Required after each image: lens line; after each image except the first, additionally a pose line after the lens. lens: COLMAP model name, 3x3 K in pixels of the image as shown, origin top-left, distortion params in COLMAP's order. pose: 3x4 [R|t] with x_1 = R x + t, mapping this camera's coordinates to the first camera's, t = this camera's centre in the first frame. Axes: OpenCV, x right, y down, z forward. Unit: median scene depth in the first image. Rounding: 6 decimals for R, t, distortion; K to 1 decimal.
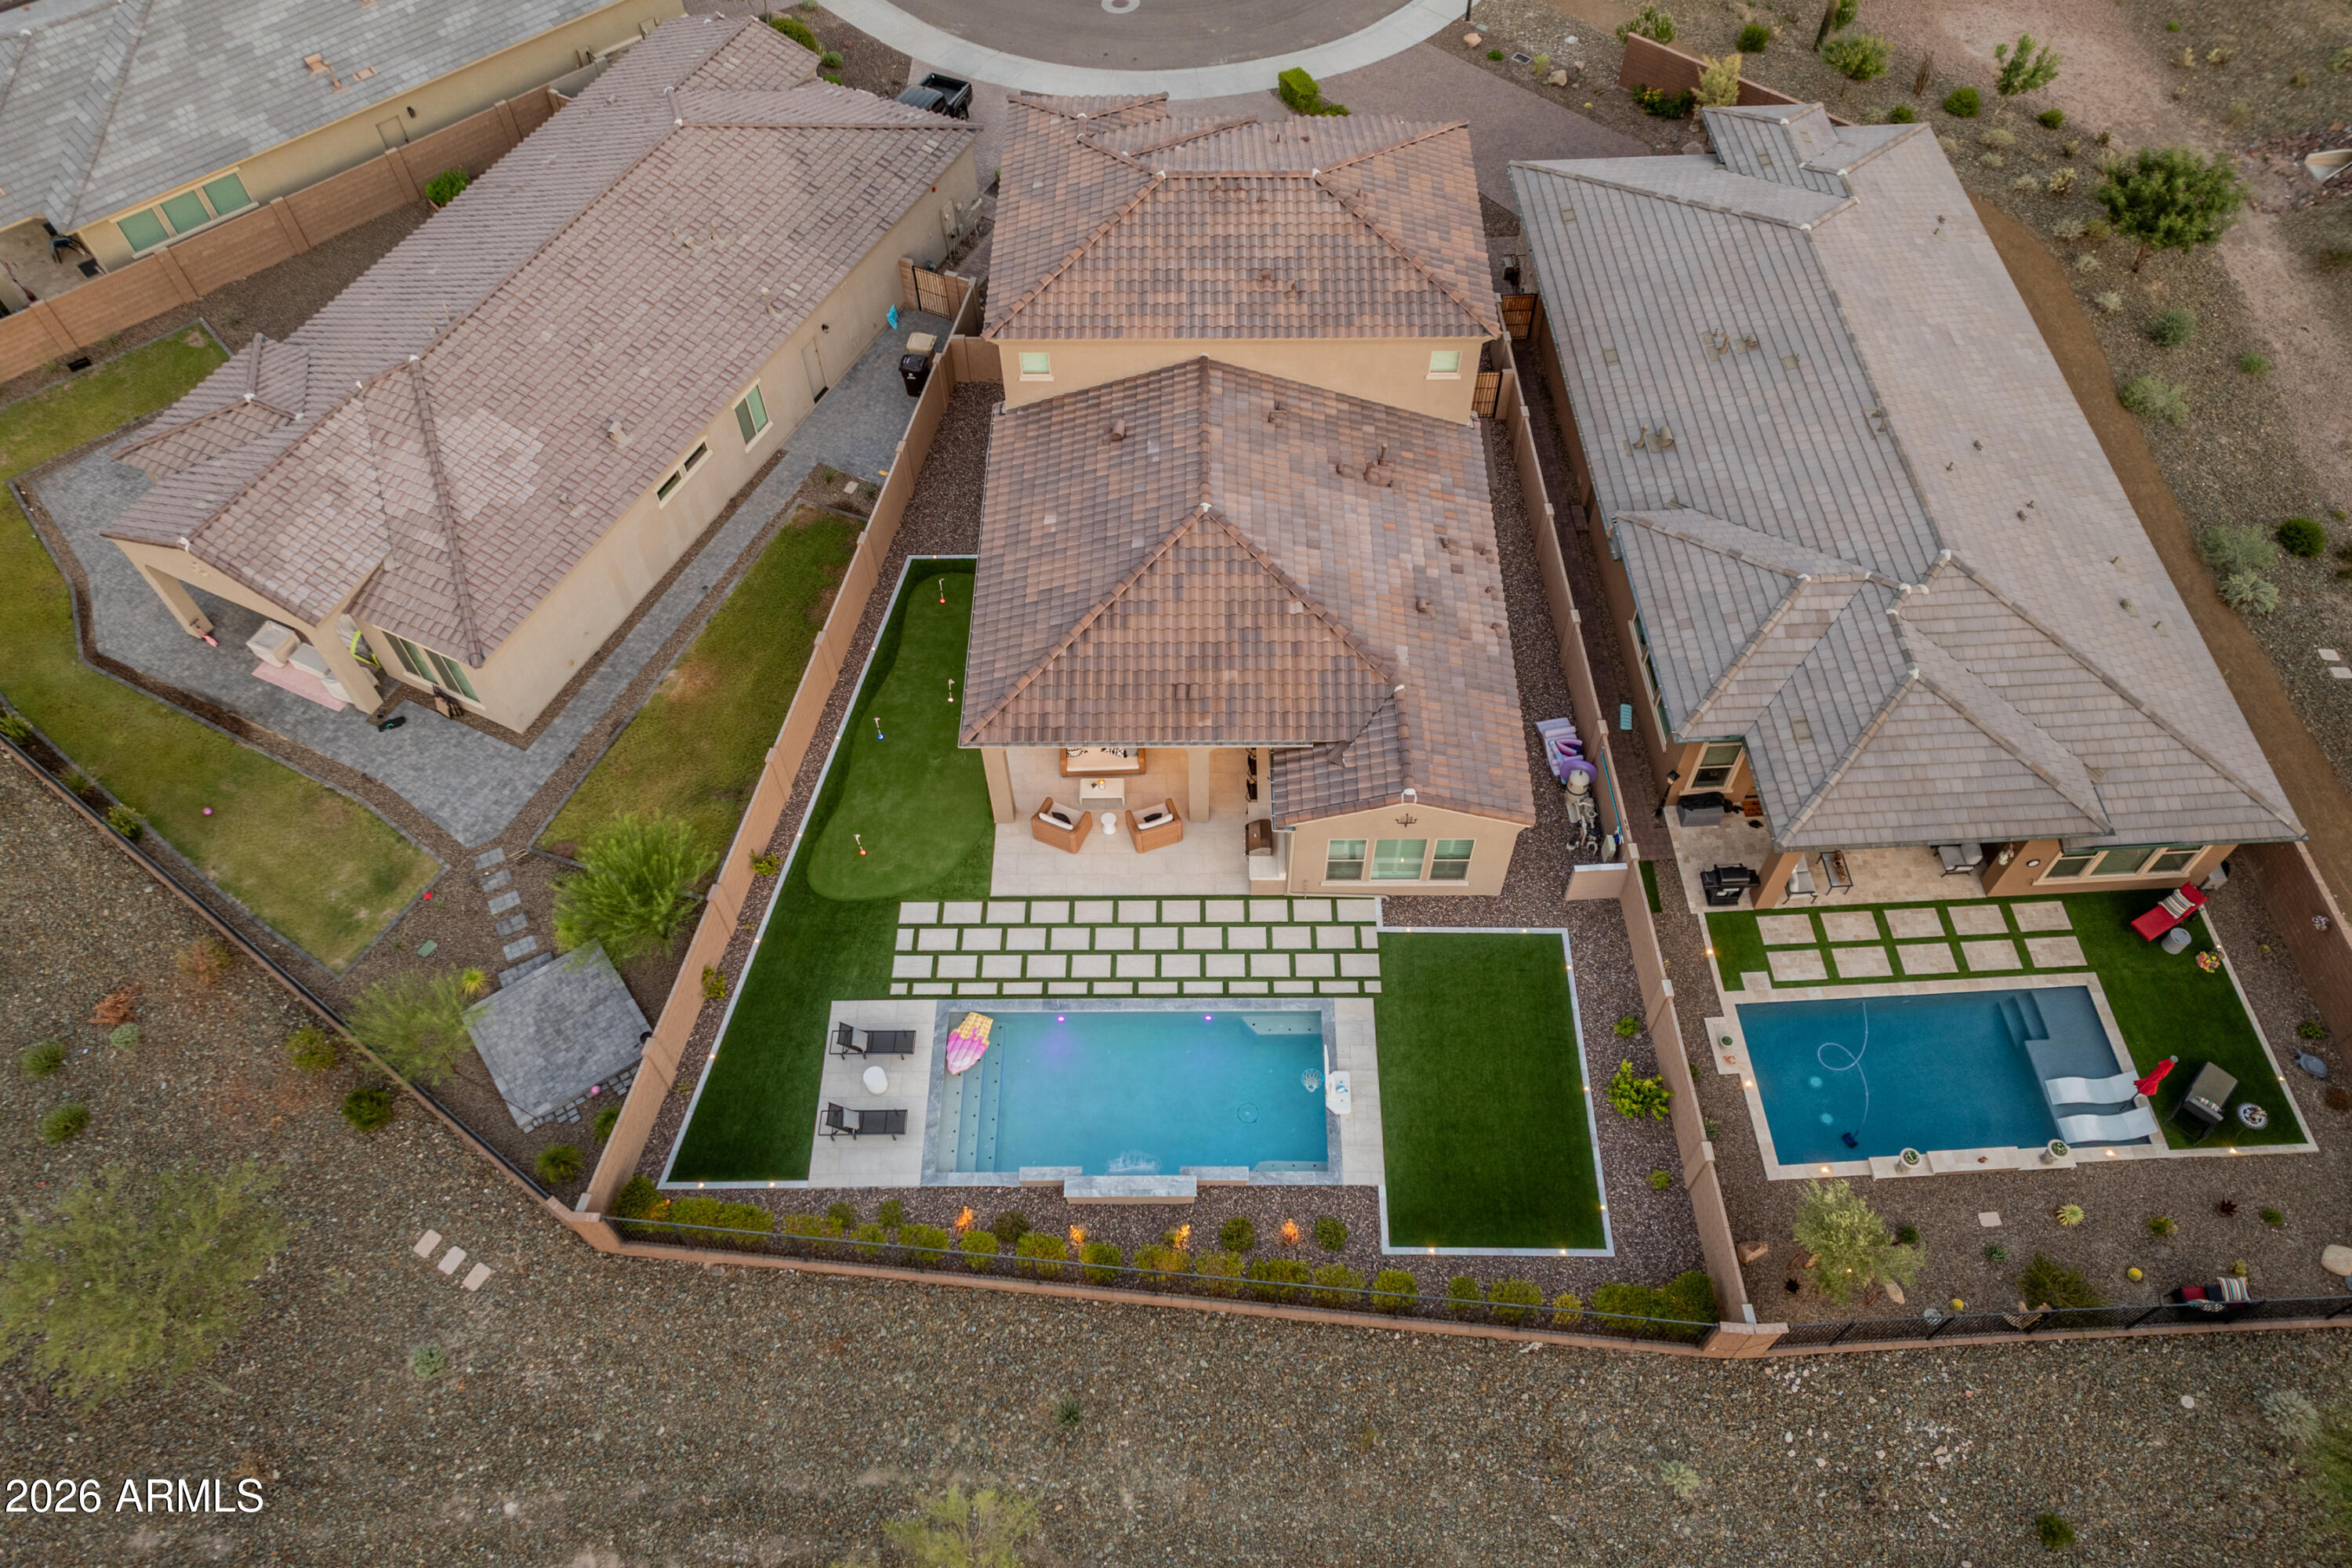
lens RADIAL K [[1646.0, 0, 1179.4], [0, 1646.0, 797.7], [0, 0, 1]] dist [-0.000247, -0.001870]
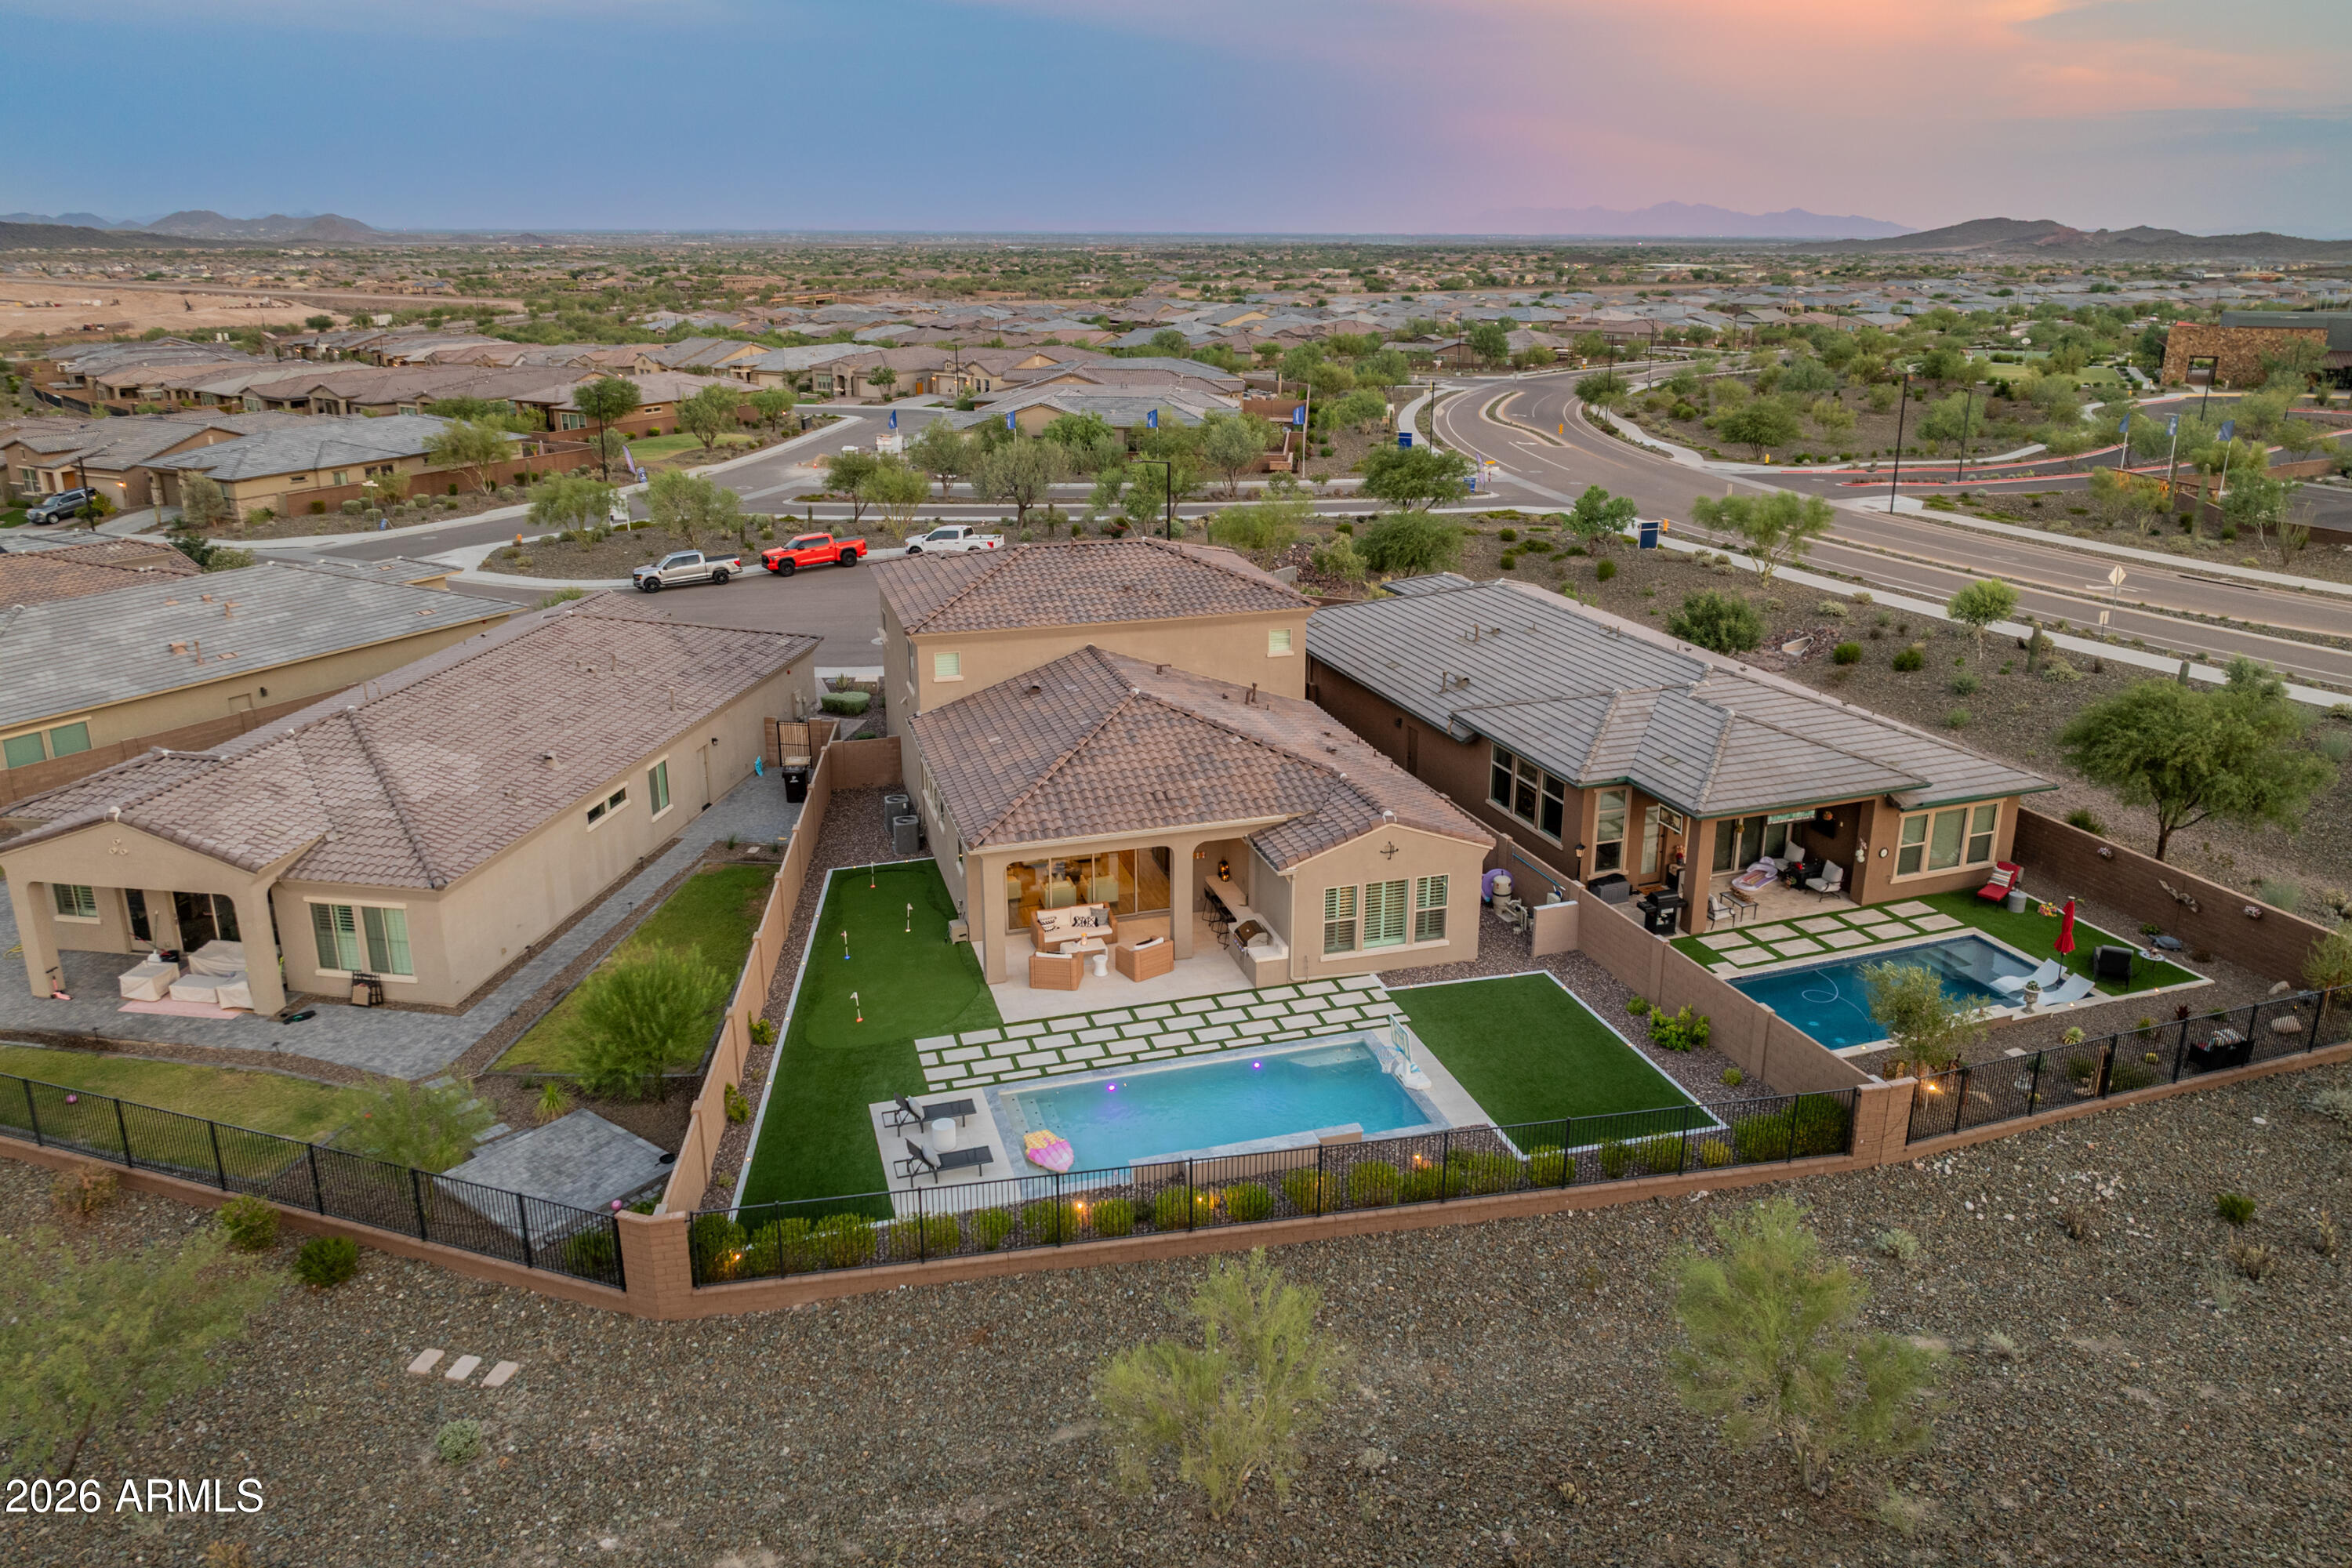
lens RADIAL K [[1647.0, 0, 1186.7], [0, 1647.0, 710.2], [0, 0, 1]] dist [-0.003834, -0.002035]
pose [[0.956054, -0.072296, 0.284137, -0.282313], [0.234367, 0.770737, -0.592484, 0.533247], [-0.176161, 0.633039, 0.753810, 0.129071]]
